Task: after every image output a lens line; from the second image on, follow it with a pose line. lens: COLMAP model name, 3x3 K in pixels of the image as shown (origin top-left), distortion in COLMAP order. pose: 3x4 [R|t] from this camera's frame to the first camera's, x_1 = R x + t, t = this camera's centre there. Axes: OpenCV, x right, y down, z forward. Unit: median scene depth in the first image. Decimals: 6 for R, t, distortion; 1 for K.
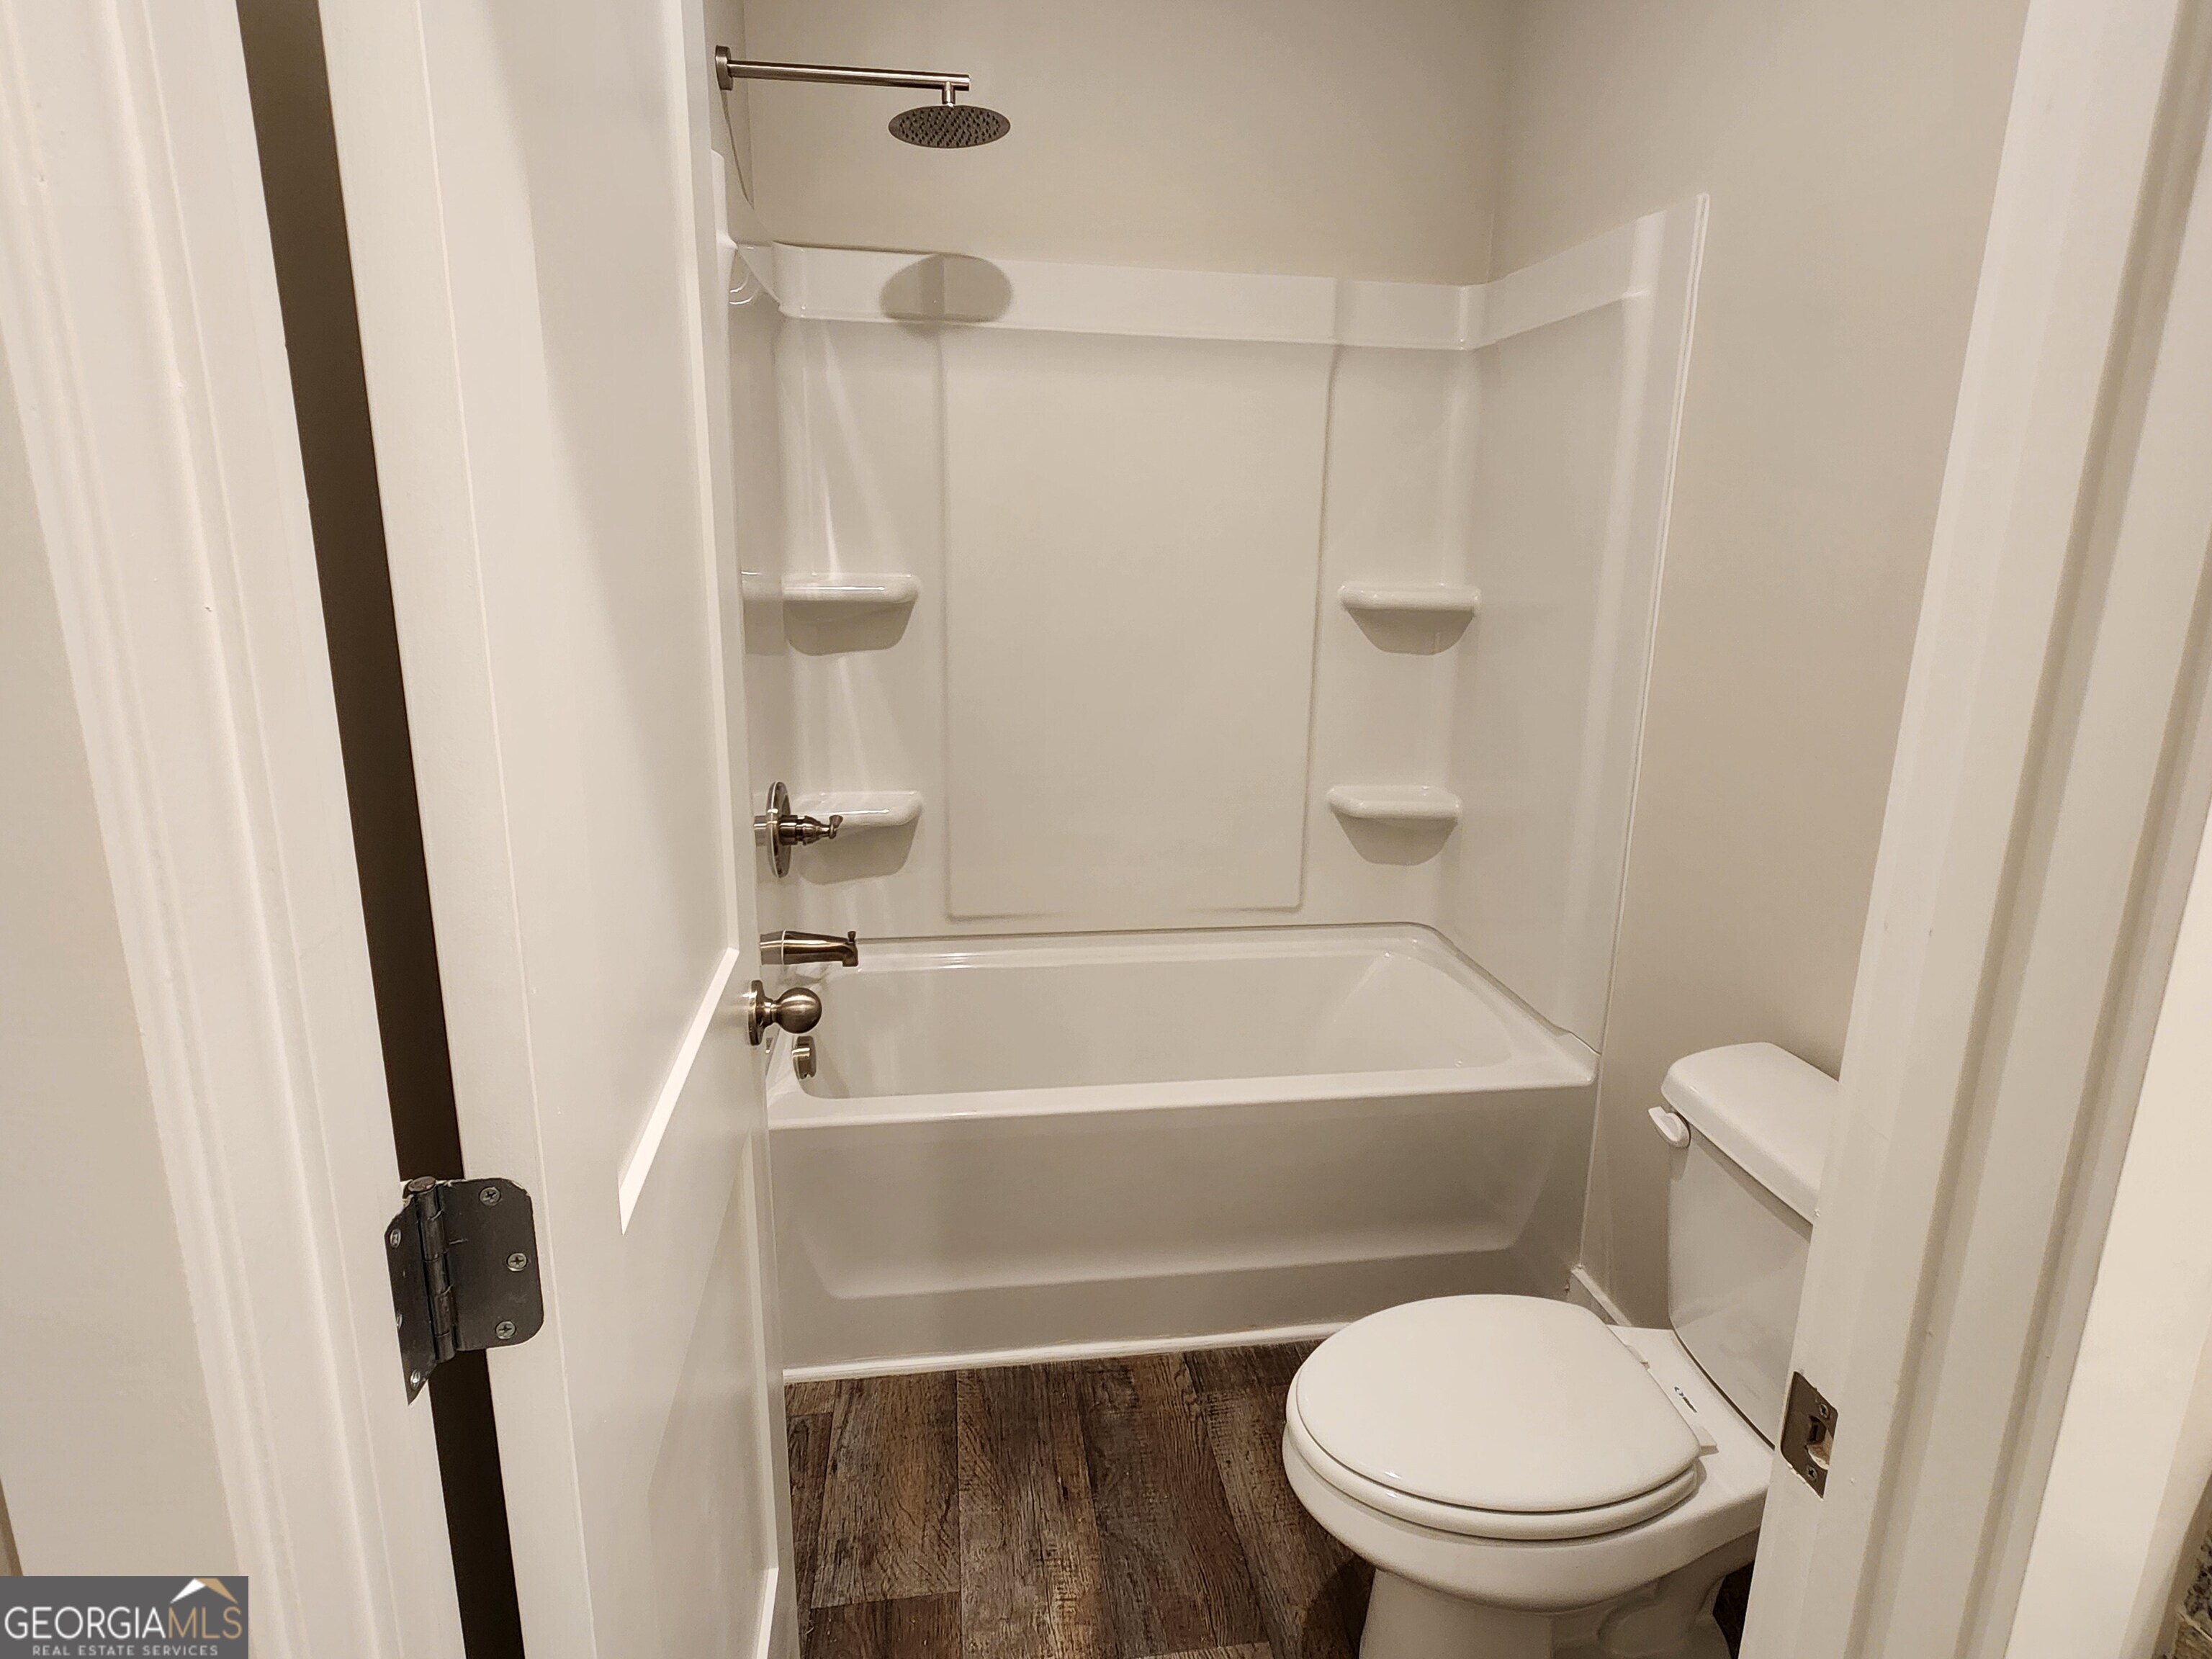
lens RADIAL K [[1176.9, 0, 1118.0], [0, 1176.9, 824.6], [0, 0, 1]] dist [0.011445, -0.000178]
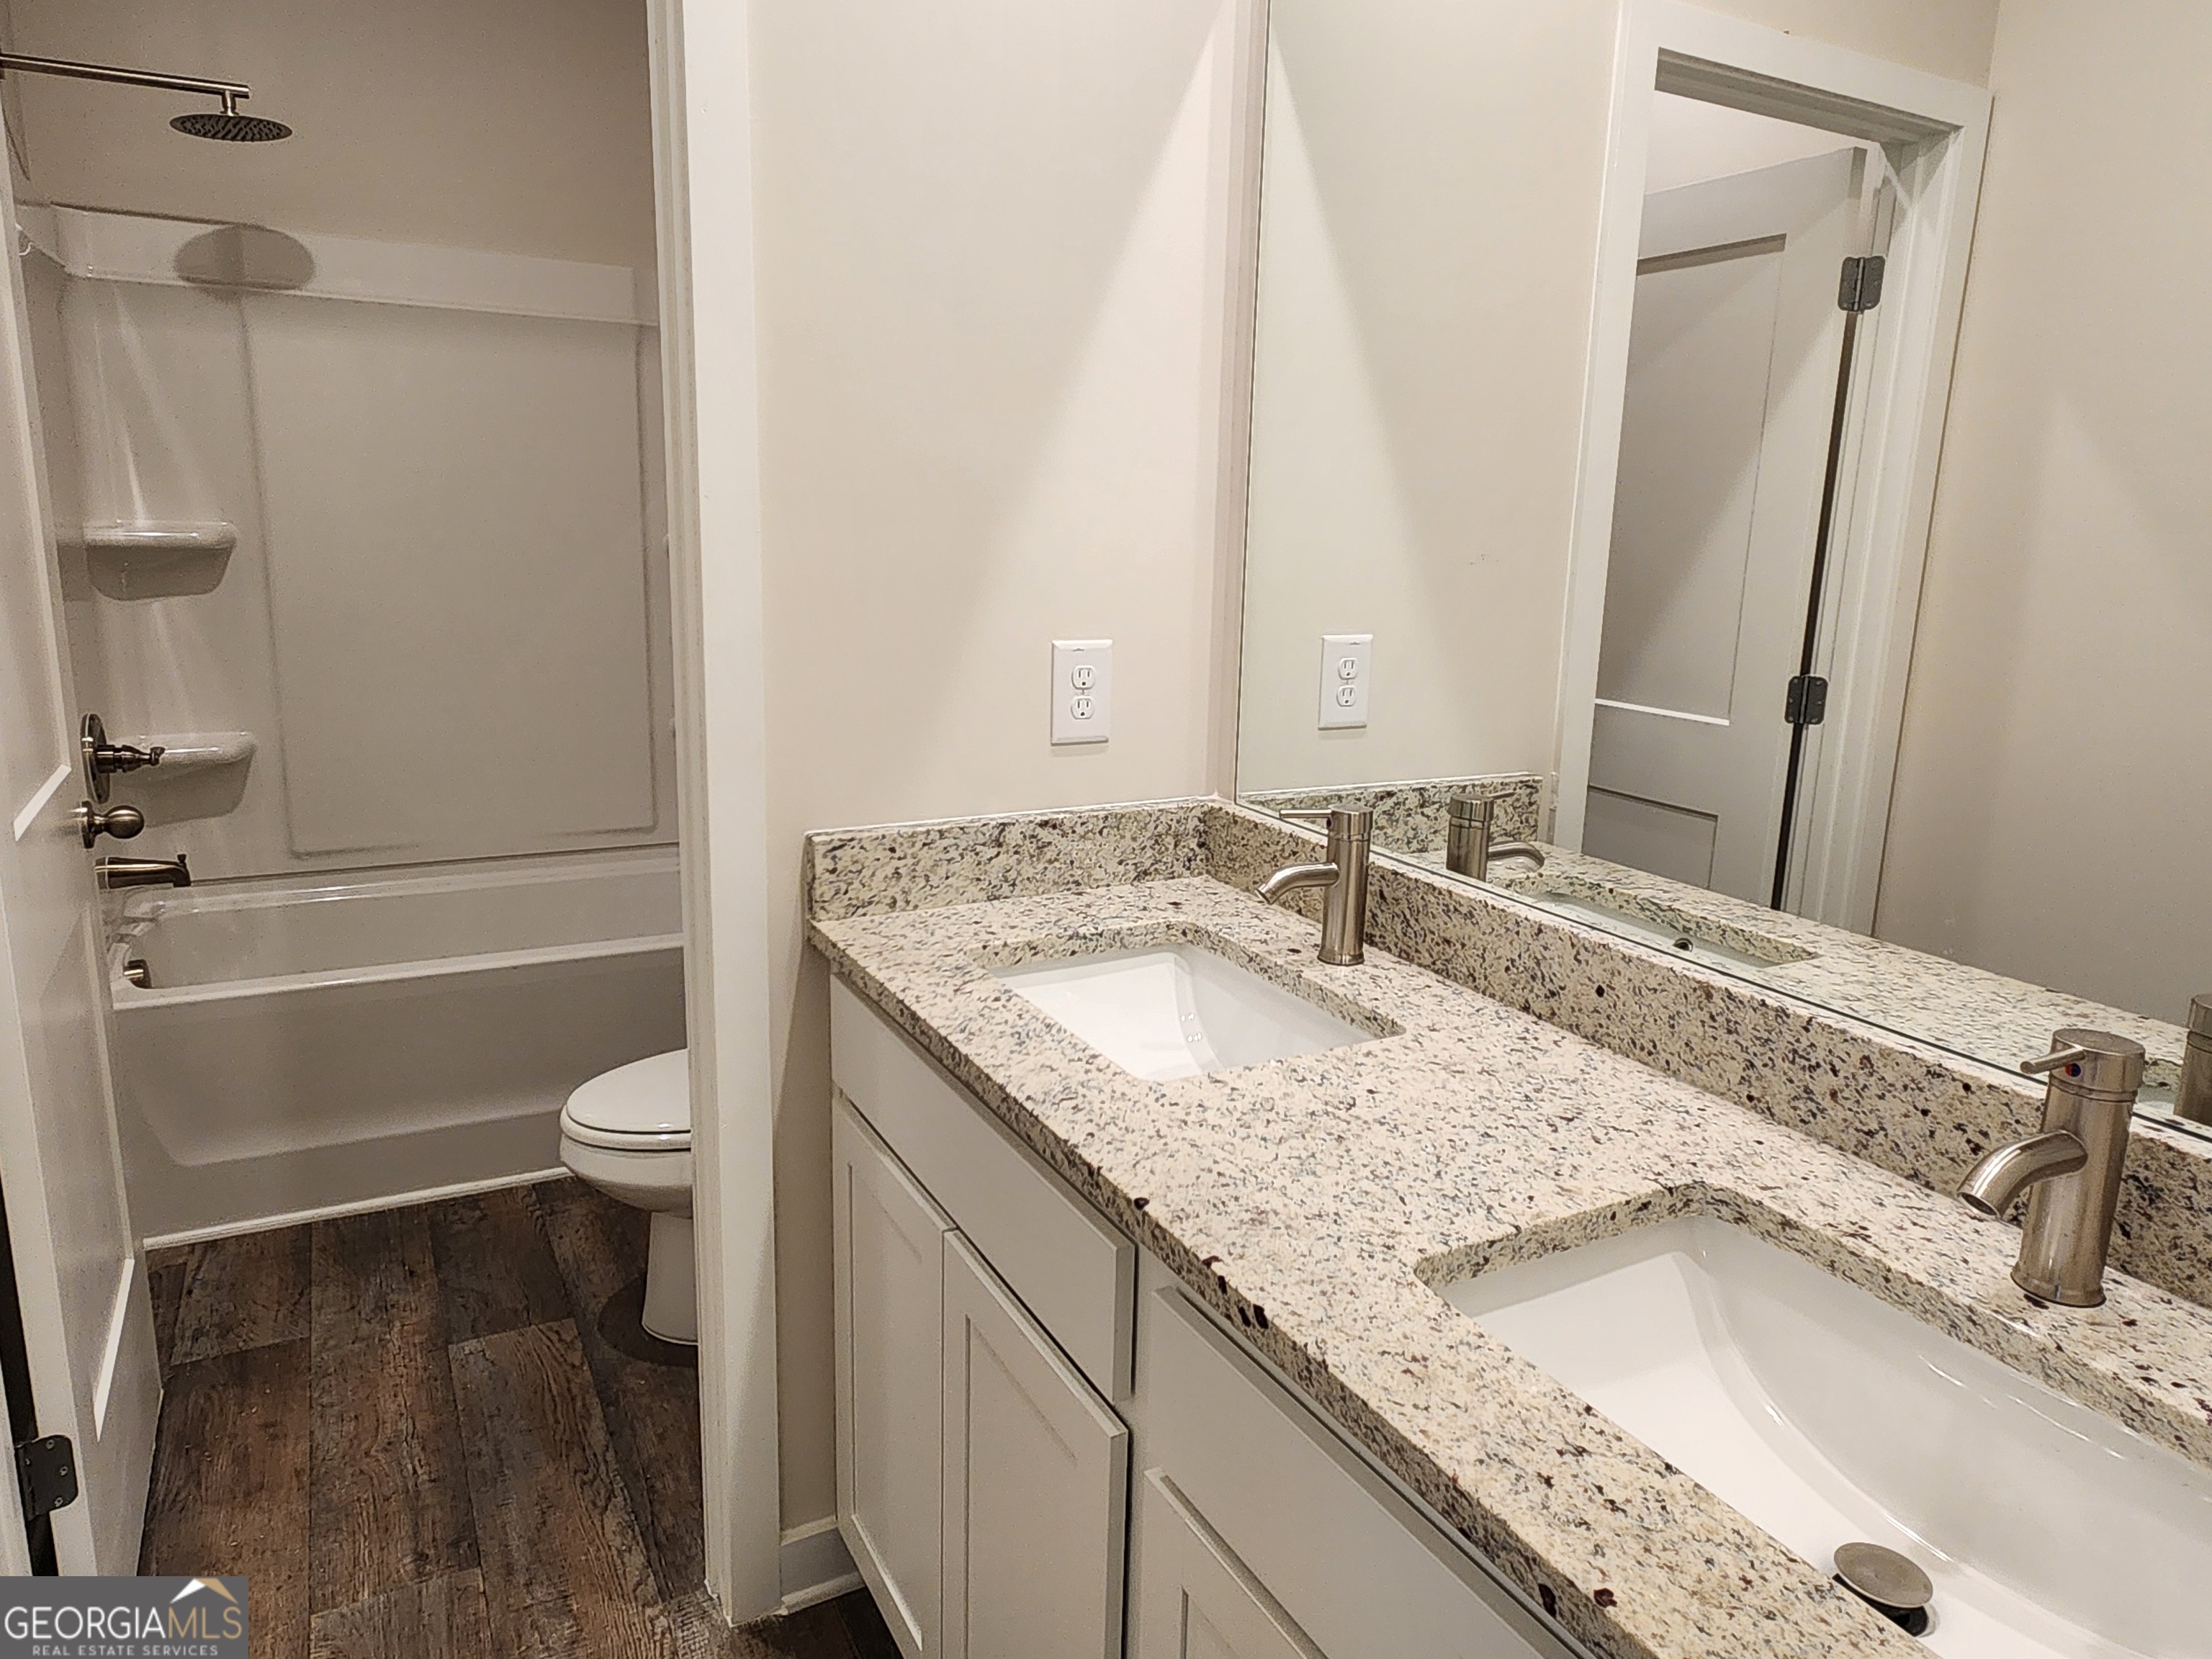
lens RADIAL K [[1440.5, 0, 1095.1], [0, 1440.5, 823.8], [0, 0, 1]] dist [0.008315, -0.002995]
pose [[0.943419, -0.064527, 0.325266, 0.147887], [0.073017, 0.997233, -0.013948, 0.163015], [-0.323466, 0.036909, 0.945520, -0.571637]]
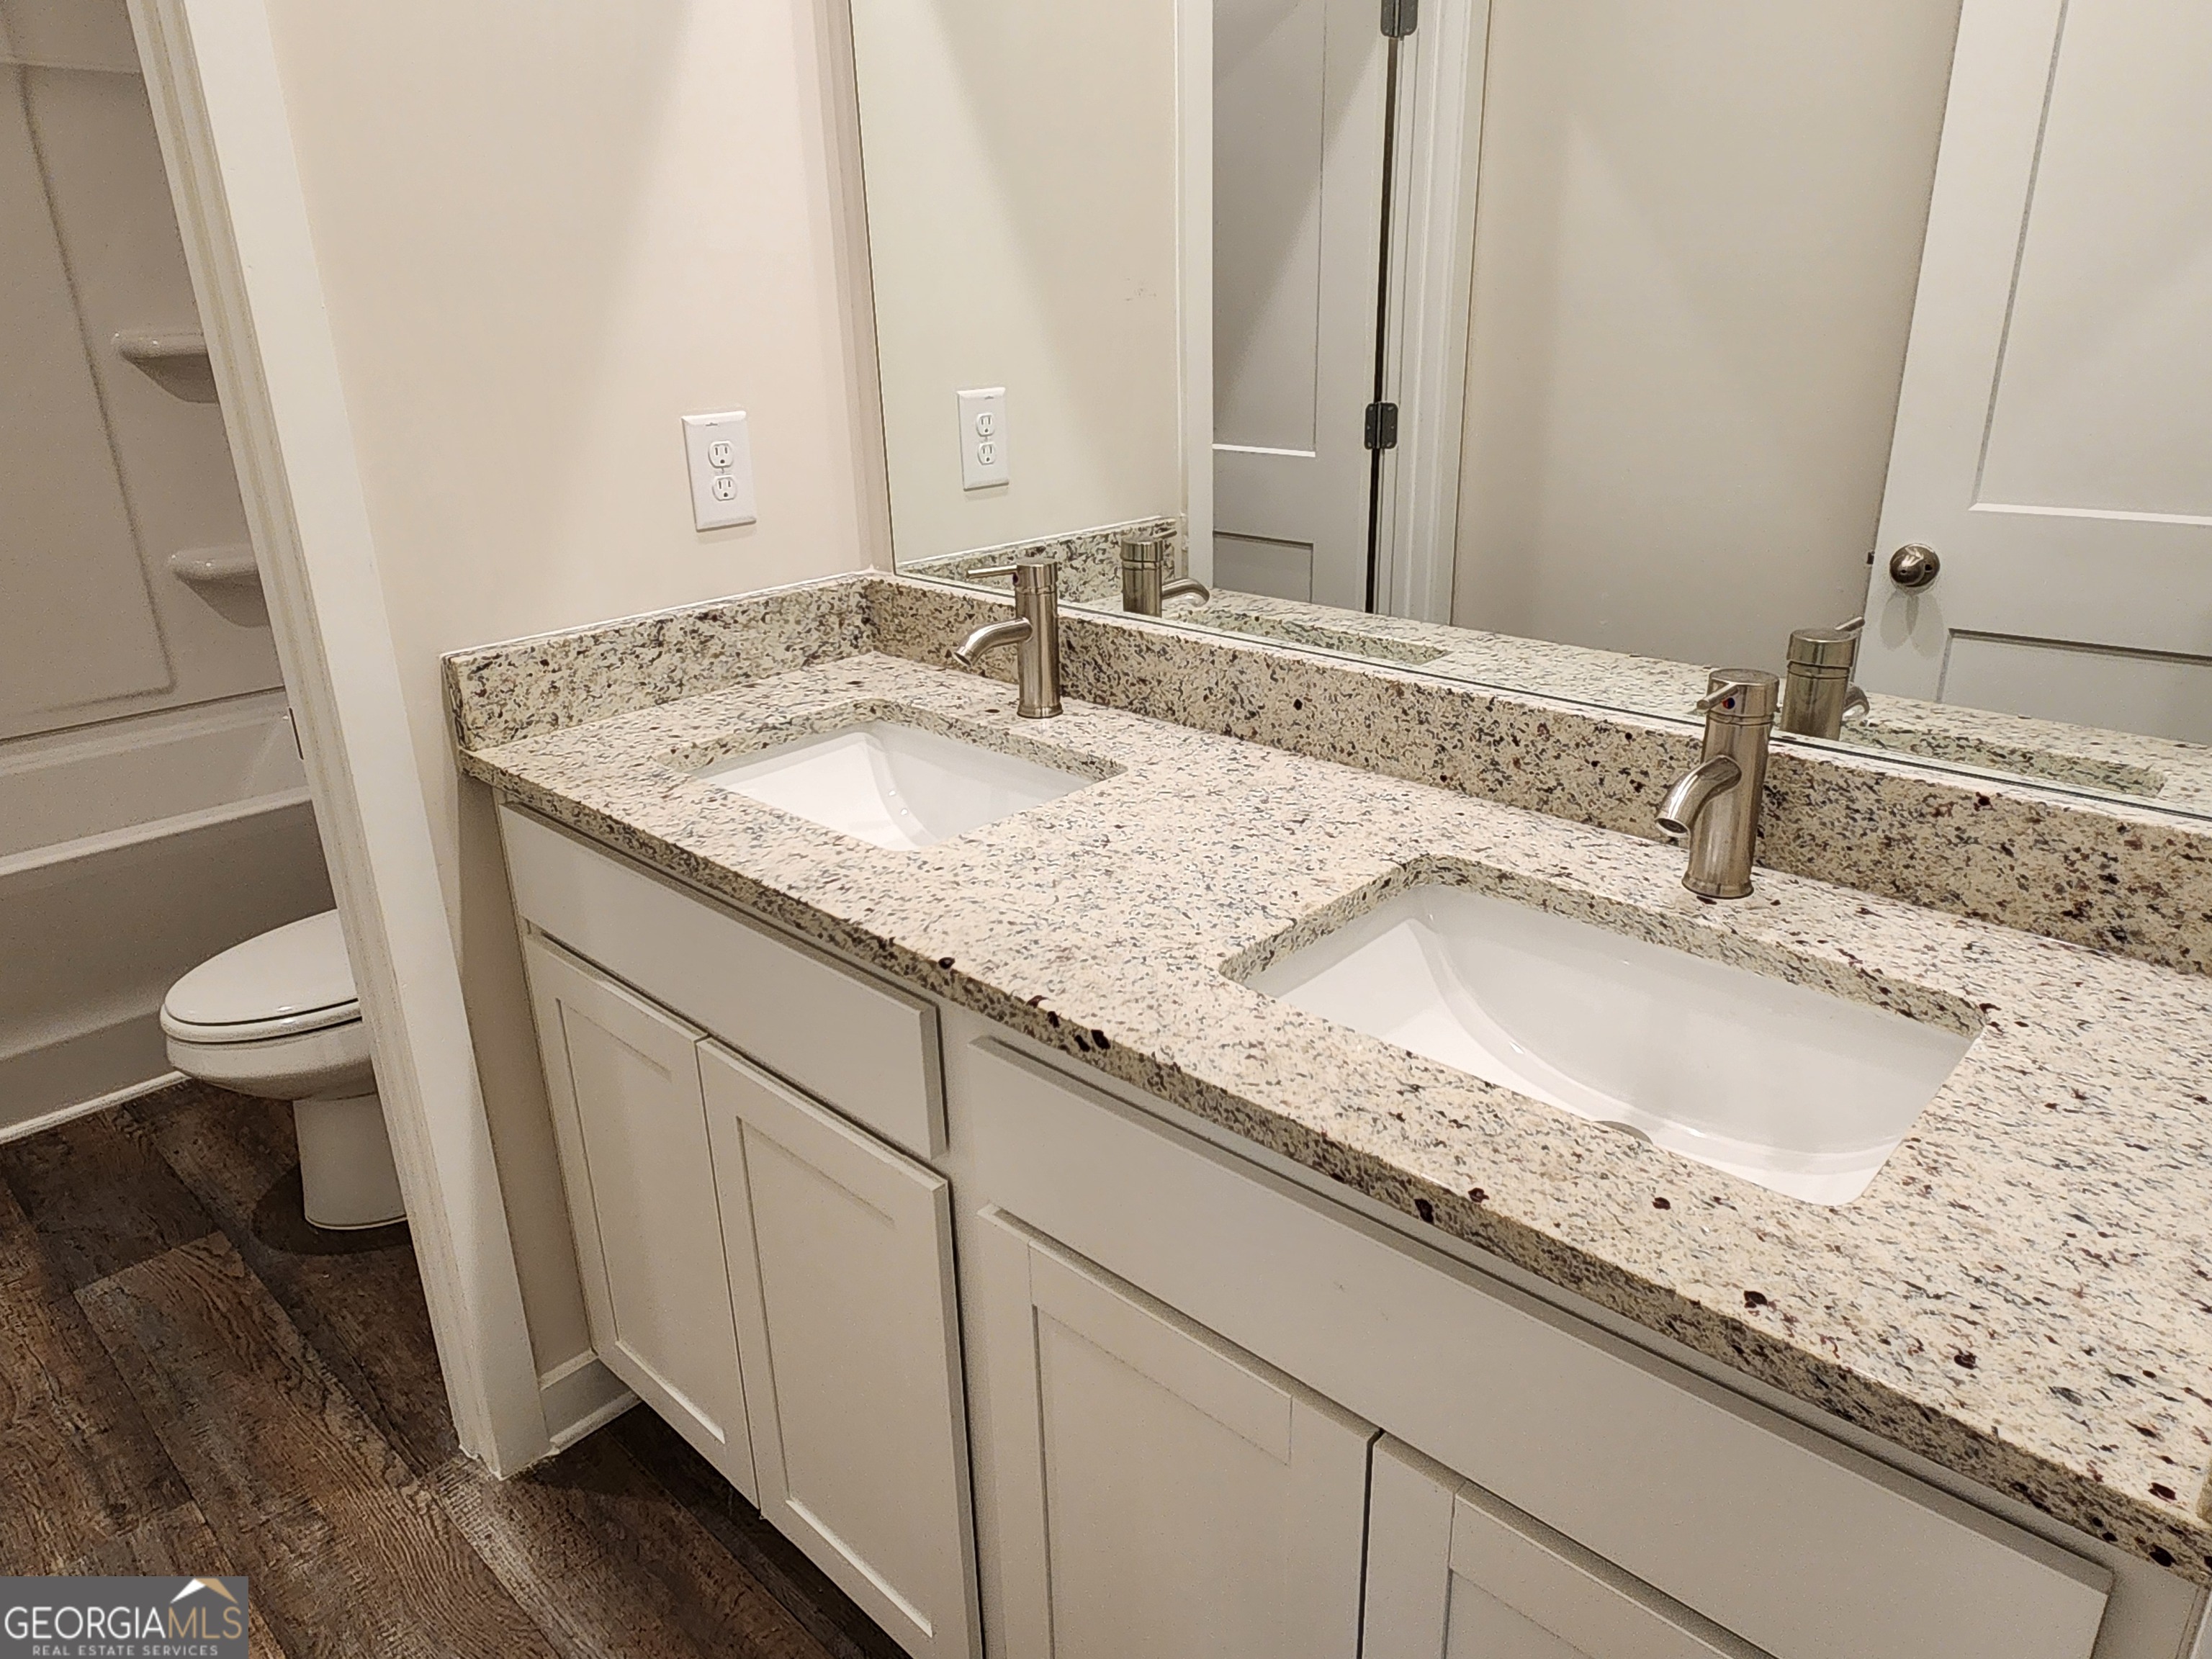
lens RADIAL K [[1440.5, 0, 1095.1], [0, 1440.5, 823.8], [0, 0, 1]] dist [0.008315, -0.002995]
pose [[0.789816, -0.249855, 0.560145, 0.086322], [0.185550, 0.967806, 0.170064, 0.164725], [-0.584604, -0.030385, 0.810750, -0.538277]]
